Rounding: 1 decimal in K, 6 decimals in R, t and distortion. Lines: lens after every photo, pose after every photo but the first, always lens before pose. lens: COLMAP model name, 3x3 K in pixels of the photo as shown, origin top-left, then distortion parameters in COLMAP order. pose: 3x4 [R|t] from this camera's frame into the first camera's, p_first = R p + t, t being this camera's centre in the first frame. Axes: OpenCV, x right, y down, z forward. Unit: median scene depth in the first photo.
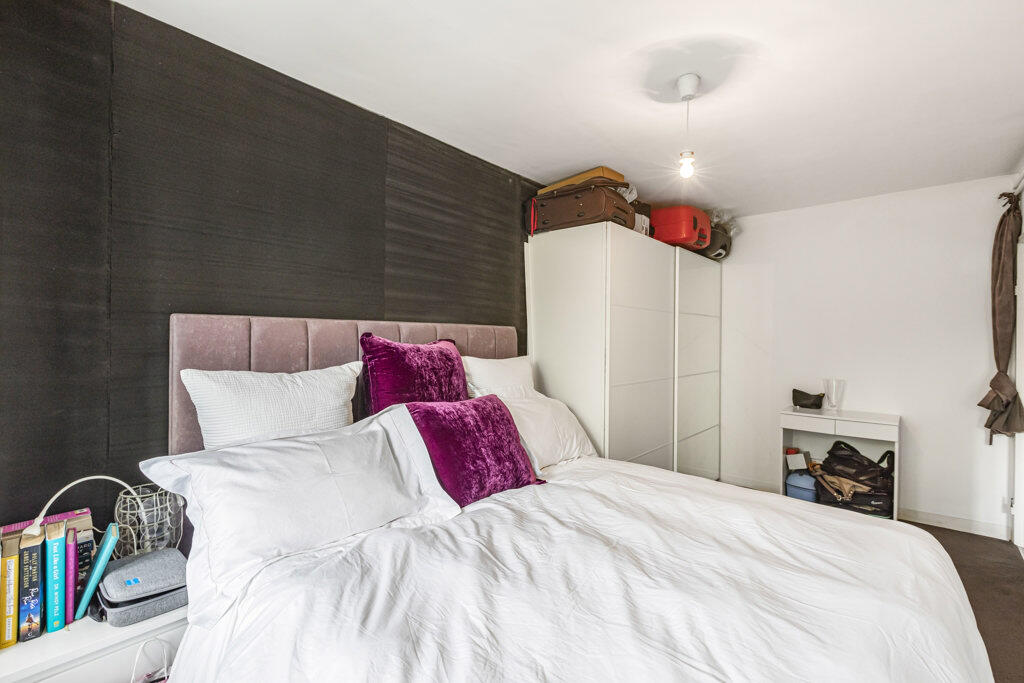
lens RADIAL K [[469.5, 0, 511.5], [0, 469.5, 337.7], [0, 0, 1]] dist [0.011719, 0.000812]
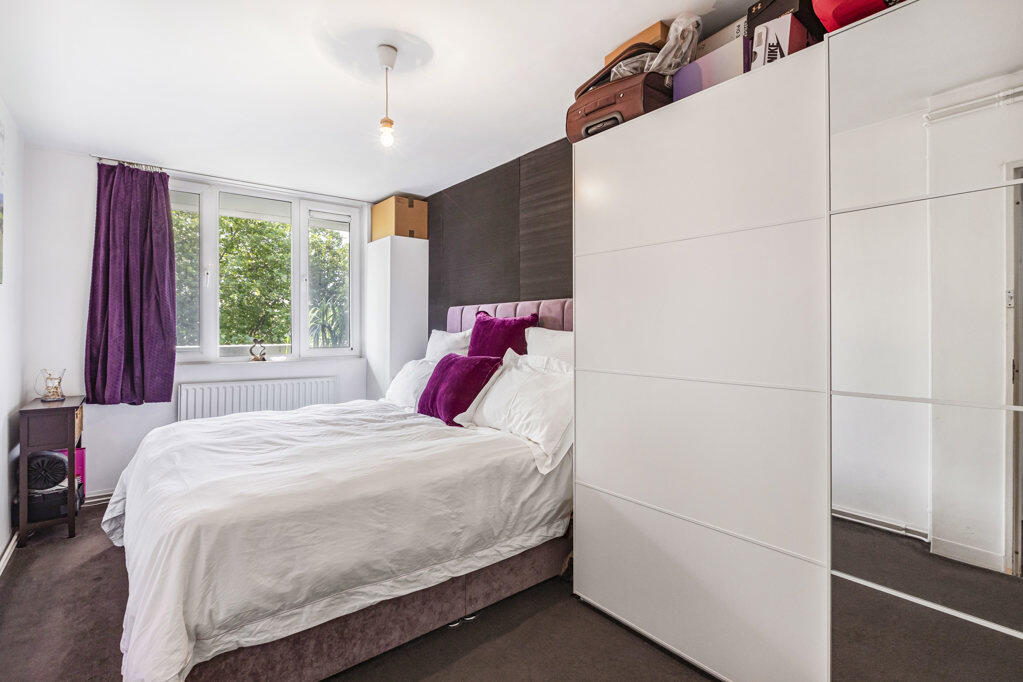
lens RADIAL K [[480.1, 0, 507.5], [0, 480.1, 330.8], [0, 0, 1]] dist [-0.000983, 0.000133]
pose [[-0.209687, 0.002823, -0.977764, 1.130983], [-0.005109, 0.999979, 0.003983, 0.045743], [0.977755, 0.005830, -0.209668, 1.252812]]
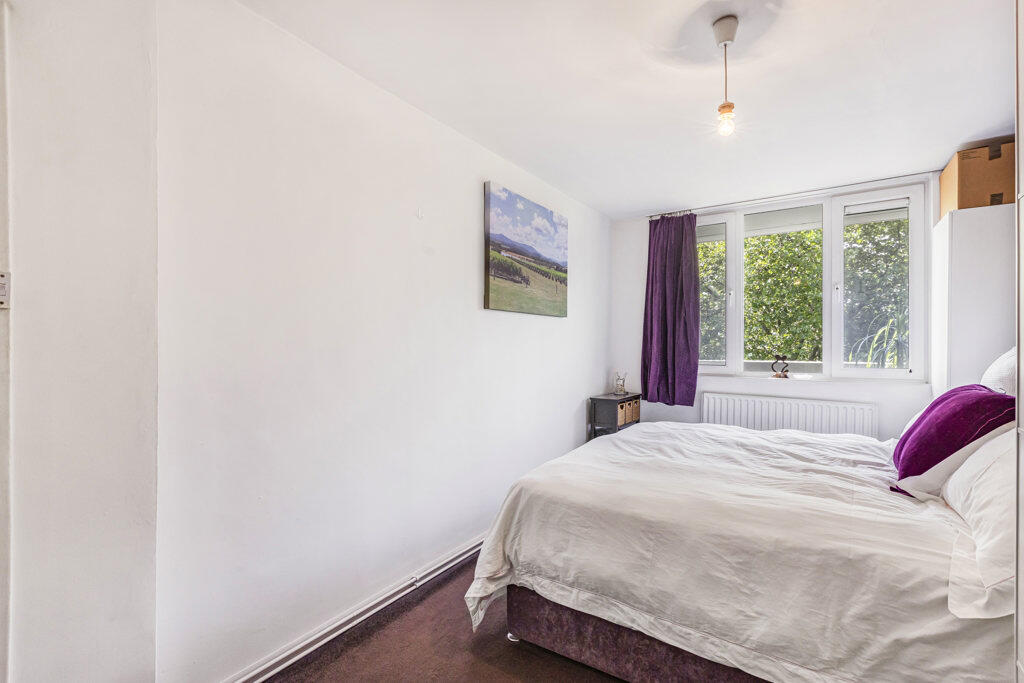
lens RADIAL K [[469.5, 0, 512.5], [0, 469.5, 344.4], [0, 0, 1]] dist [0.011719, 0.000812]
pose [[-0.993484, 0.000597, -0.113967, 0.744165], [0.000029, 0.999988, 0.004989, 0.040890], [0.113968, 0.004953, -0.993472, 1.554296]]
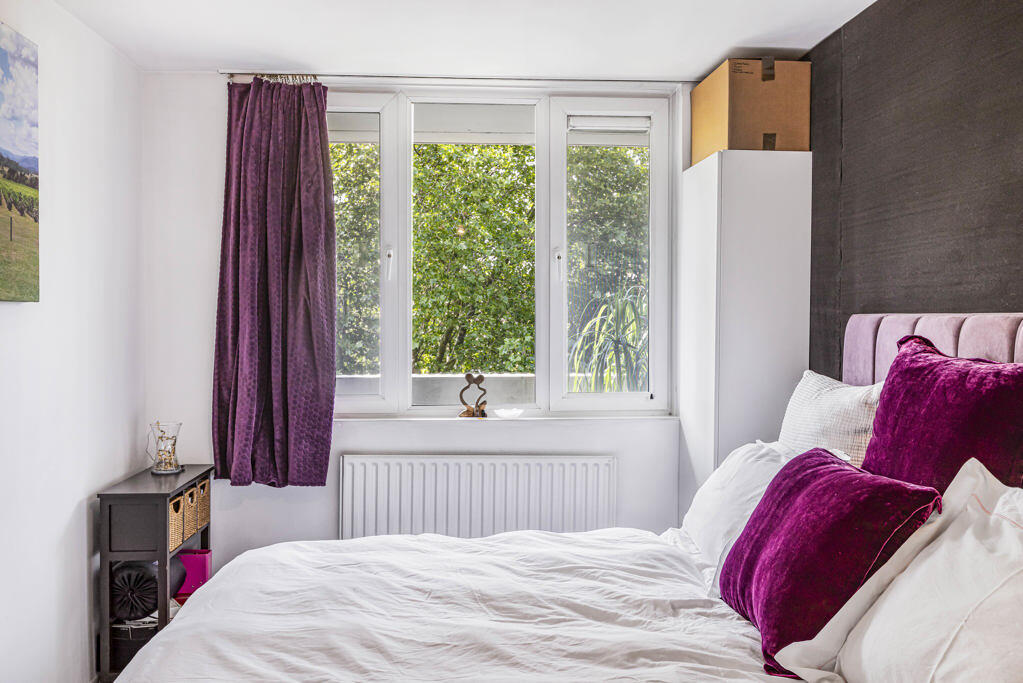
lens RADIAL K [[889.3, 0, 507.2], [0, 889.3, 349.1], [0, 0, 1]] dist [-0.003312, -0.006956]
pose [[-0.720046, 0.021770, -0.693585, 0.747440], [-0.006475, 0.999253, 0.038086, -0.027572], [0.693896, 0.031914, -0.719367, 1.270676]]
